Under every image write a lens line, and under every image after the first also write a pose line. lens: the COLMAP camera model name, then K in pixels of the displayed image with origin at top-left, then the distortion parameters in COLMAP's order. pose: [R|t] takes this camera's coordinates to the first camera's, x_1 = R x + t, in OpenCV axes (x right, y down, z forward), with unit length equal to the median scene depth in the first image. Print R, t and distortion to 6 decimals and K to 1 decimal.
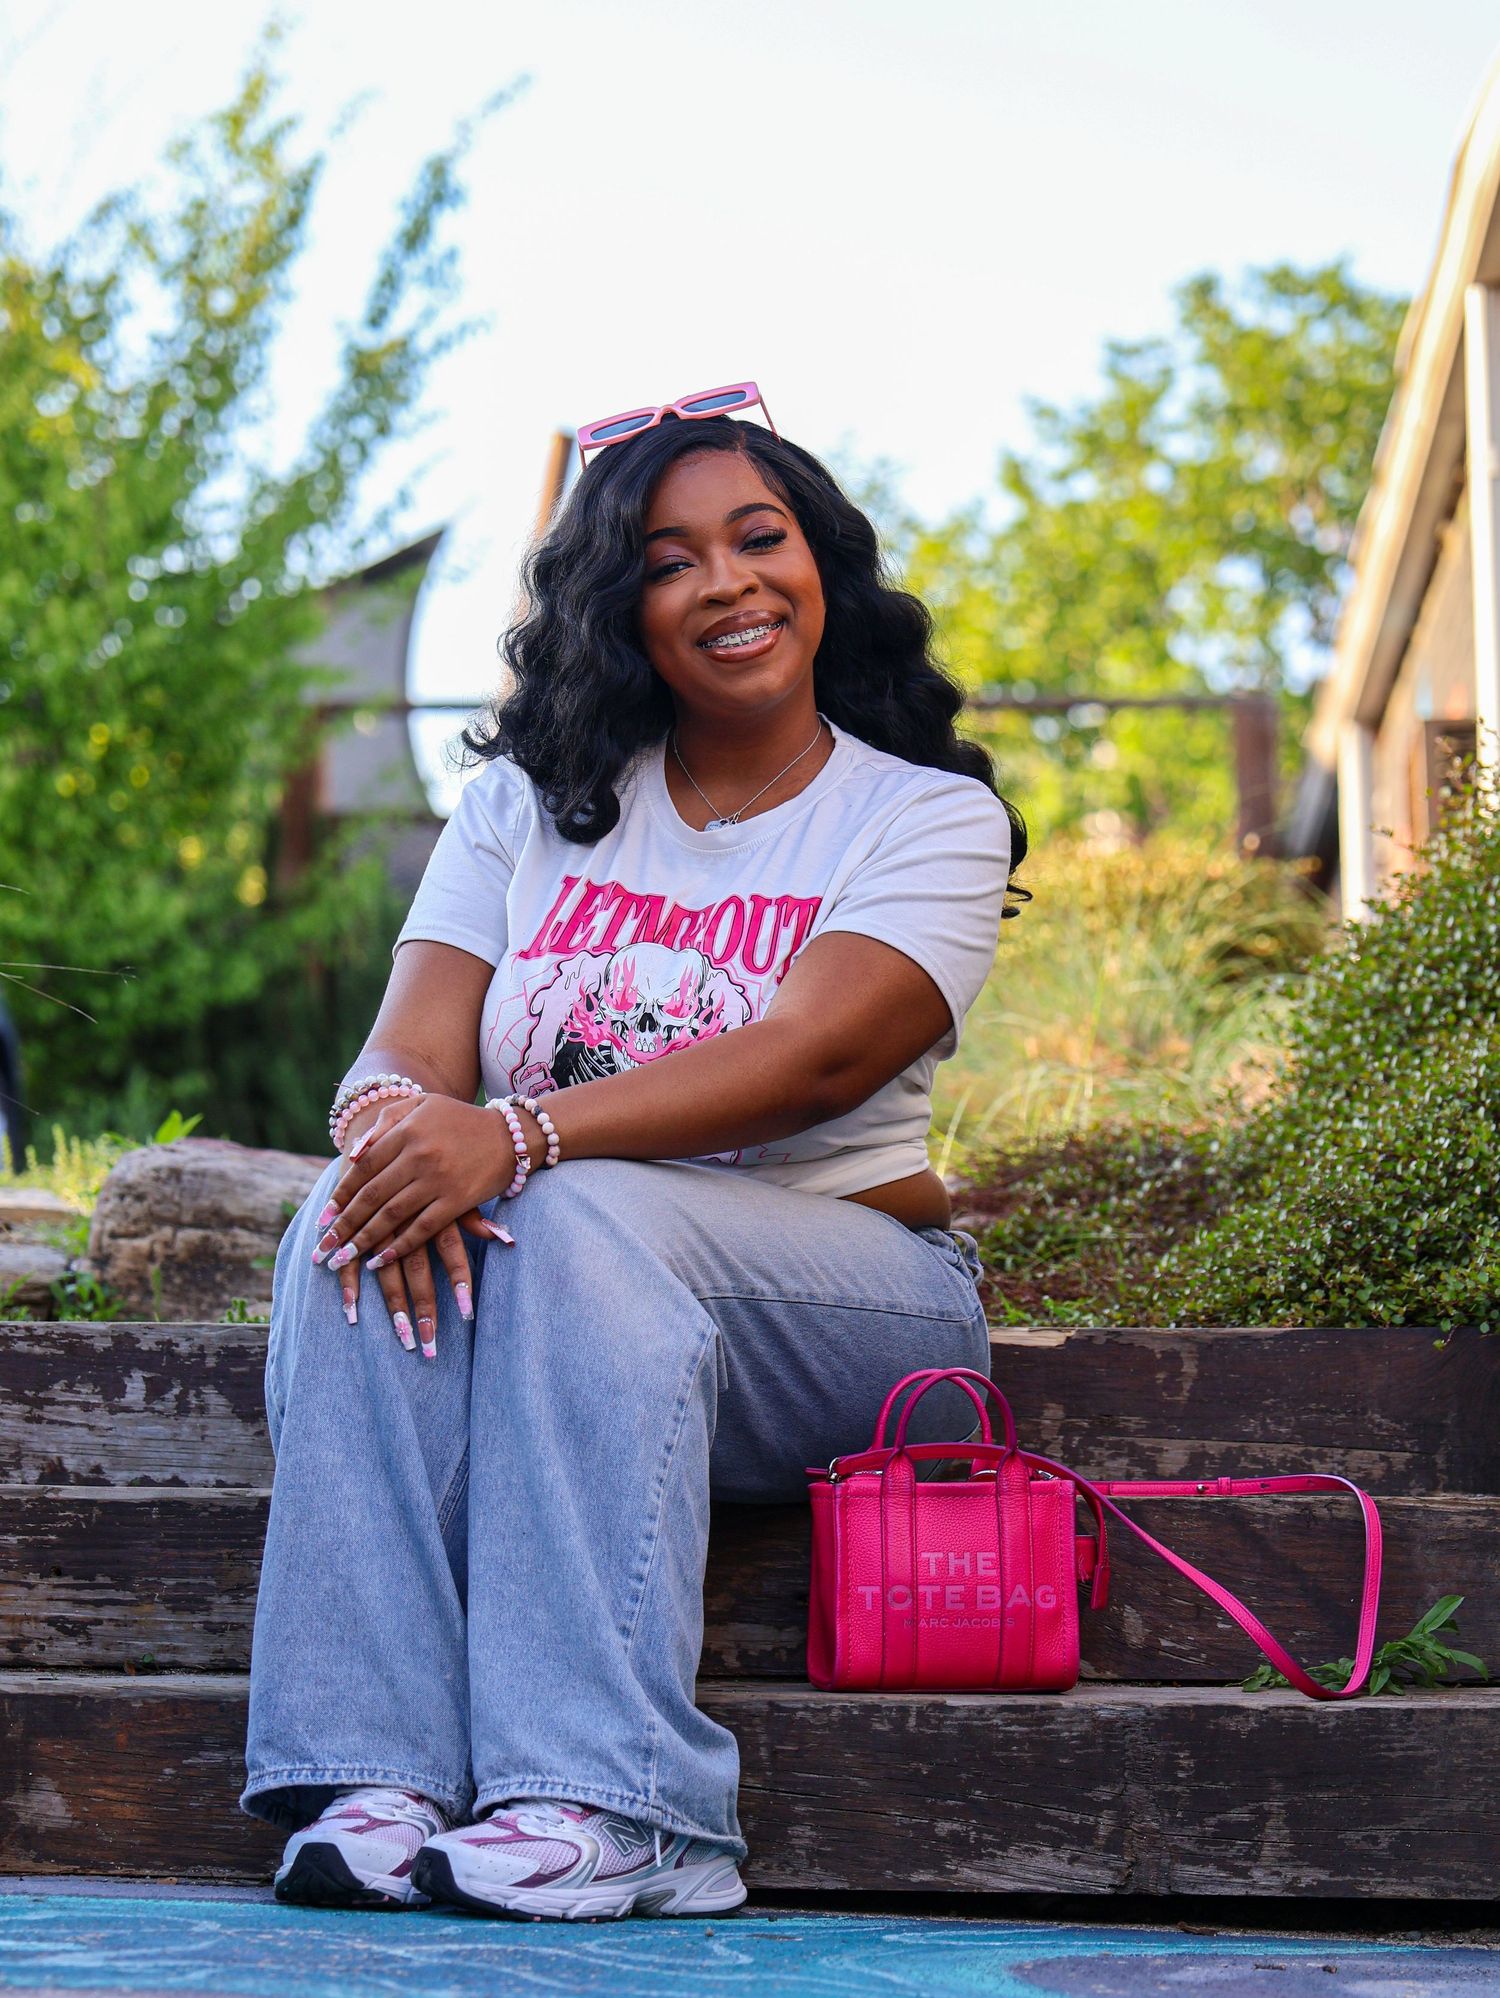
lens RADIAL K [[5867.3, 0, 750.0], [0, 5867.3, 999.0], [0, 0, 1]] dist [0.019796, -0.624876]
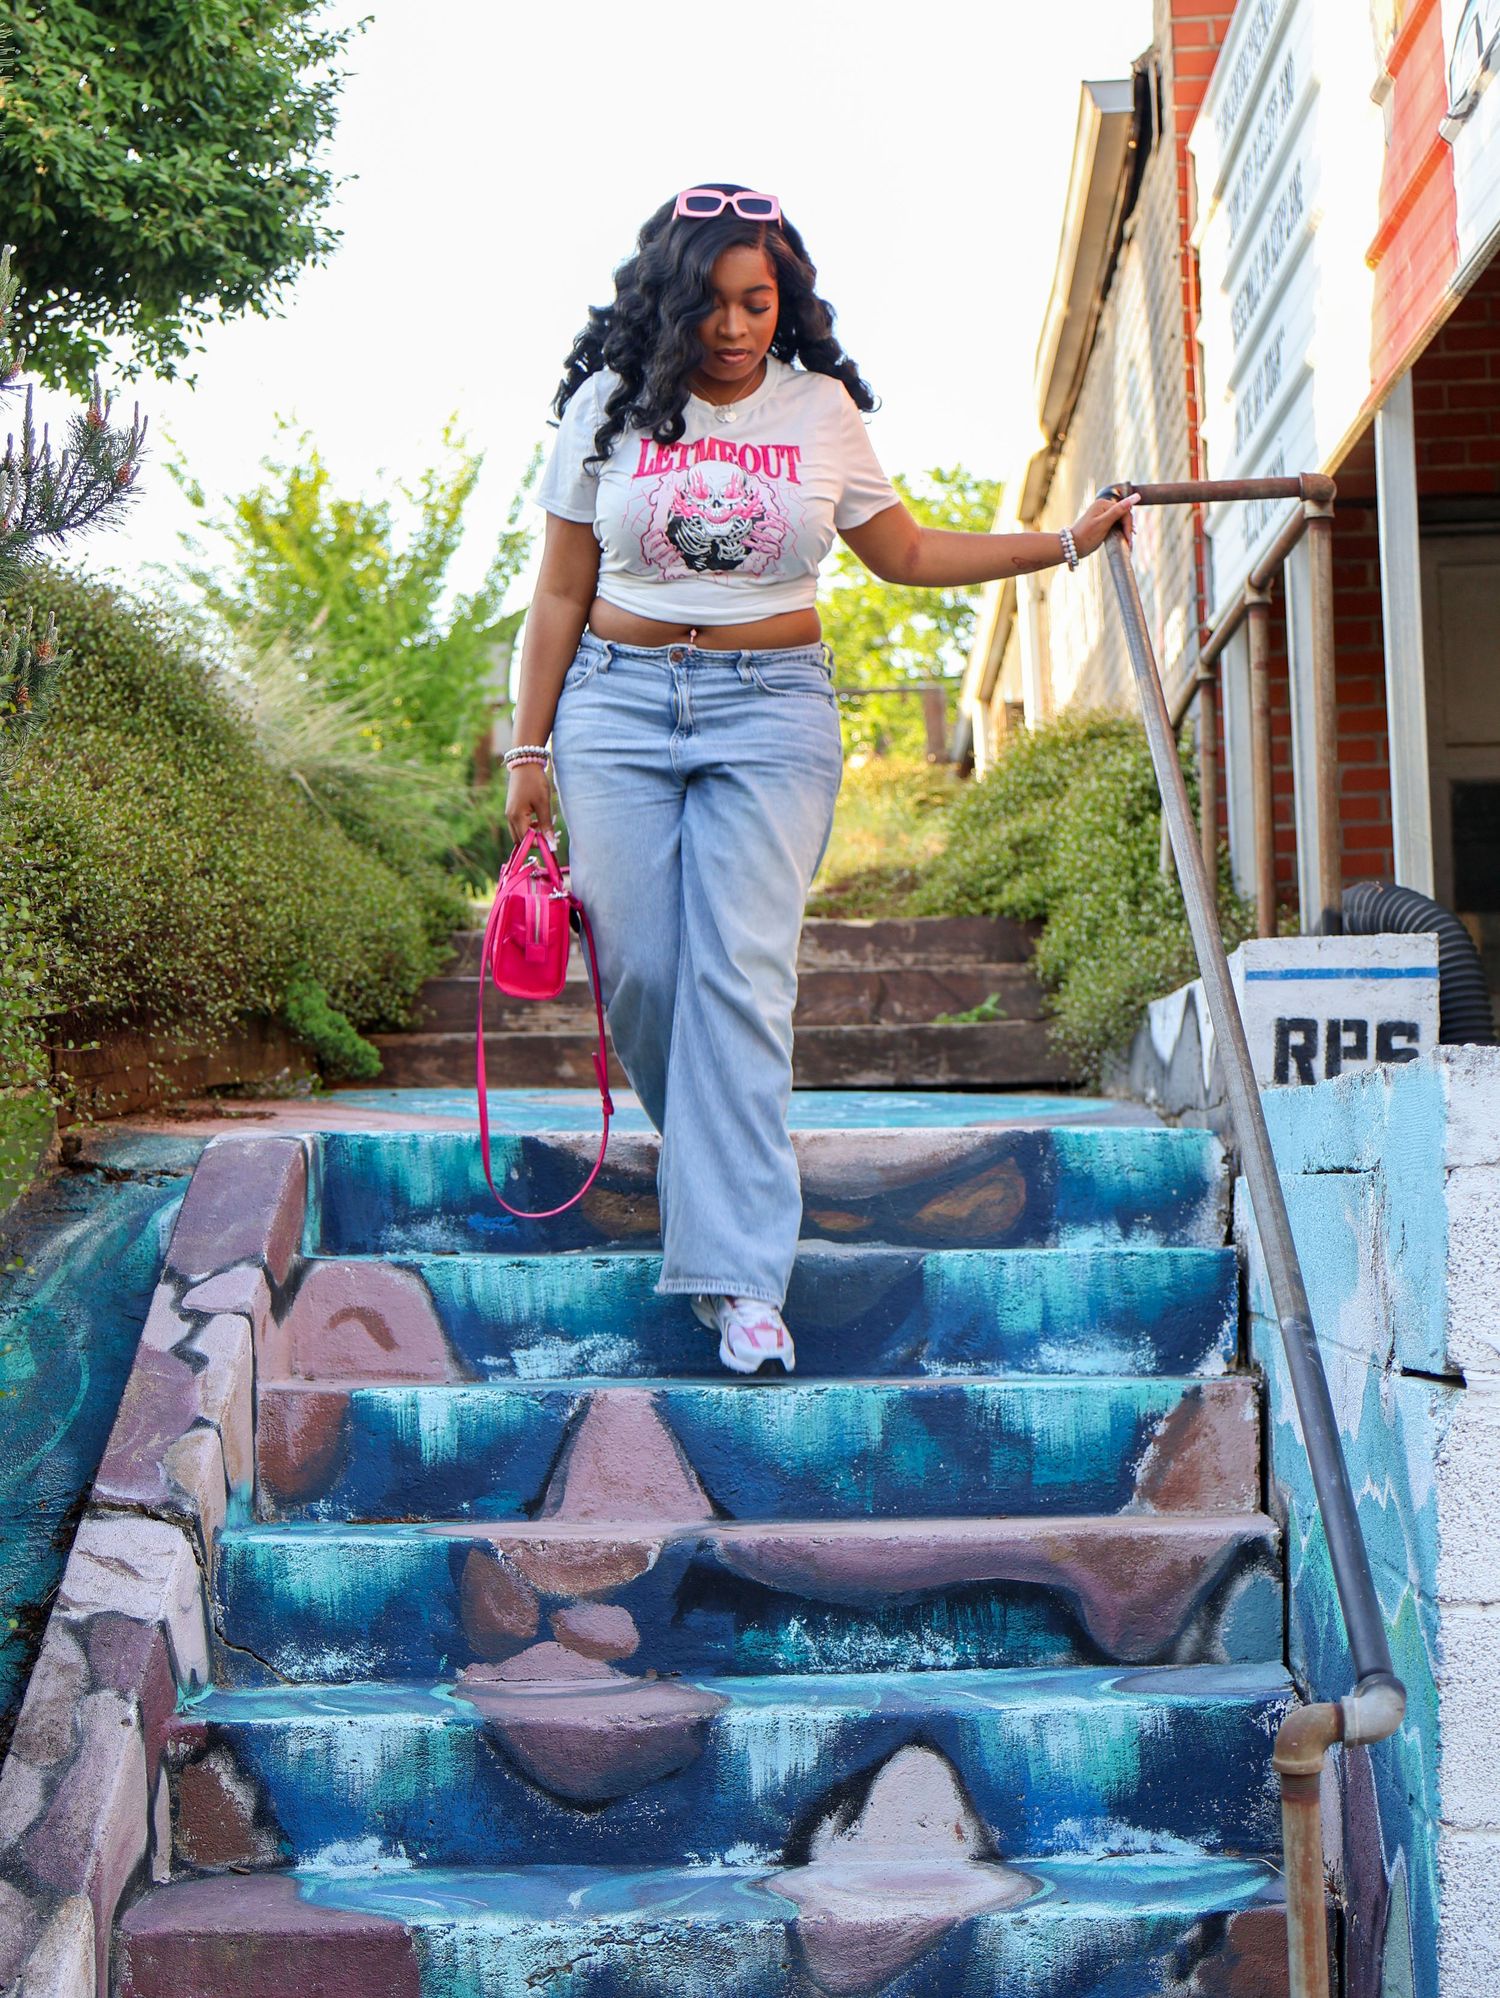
lens RADIAL K [[3537.7, 0, 750.0], [0, 3537.7, 999.0], [0, 0, 1]] dist [-0.018762, -0.022132]
pose [[0.999028, -0.032201, 0.030109, -0.023543], [0.030936, 0.998656, 0.041580, 0.006183], [-0.031408, -0.040608, 0.998681, -0.297576]]
